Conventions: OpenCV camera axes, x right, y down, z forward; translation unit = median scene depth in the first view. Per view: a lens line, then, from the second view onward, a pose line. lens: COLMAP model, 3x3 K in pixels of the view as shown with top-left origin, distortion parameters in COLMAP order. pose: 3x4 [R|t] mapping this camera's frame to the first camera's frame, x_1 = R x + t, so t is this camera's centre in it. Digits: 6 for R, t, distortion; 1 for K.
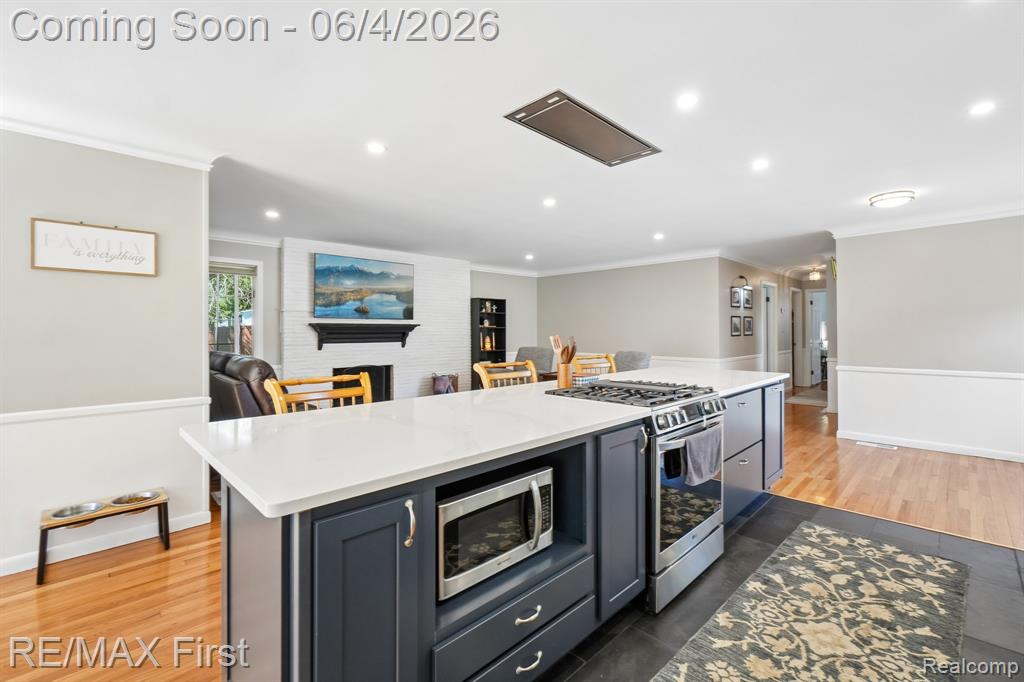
lens RADIAL K [[442.0, 0, 522.4], [0, 442.0, 332.6], [0, 0, 1]] dist [-0.003774, 0.000601]
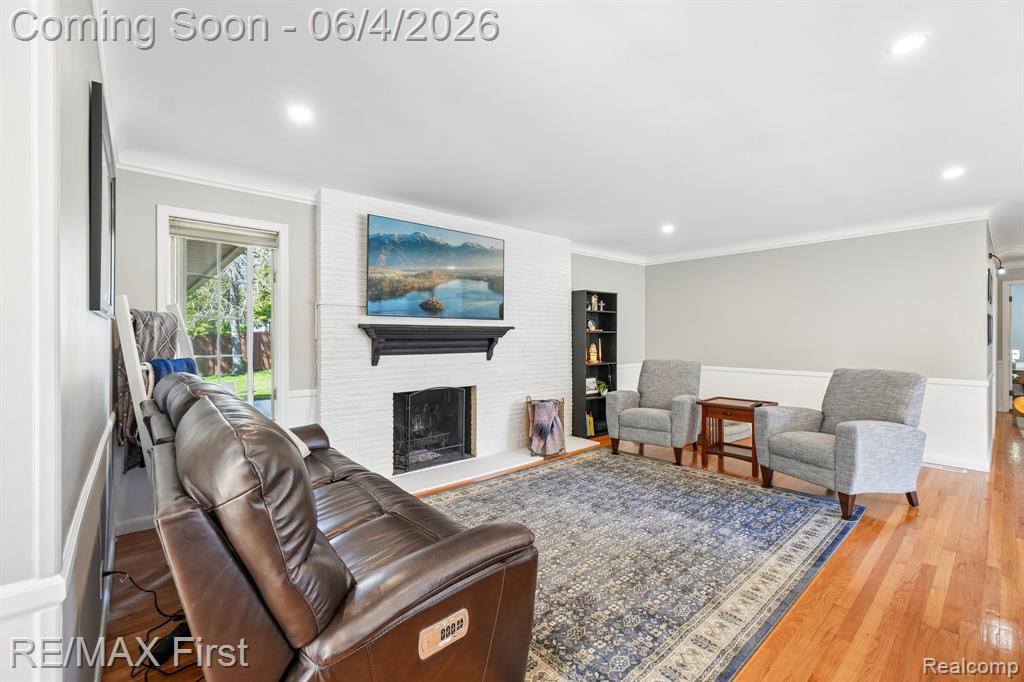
lens RADIAL K [[442.0, 0, 526.9], [0, 442.0, 341.8], [0, 0, 1]] dist [-0.003774, 0.000601]
pose [[0.998518, 0.002064, -0.054384, -0.173319], [-0.001675, 0.999973, 0.007198, -0.000302], [0.054397, -0.007096, 0.998494, 0.315456]]
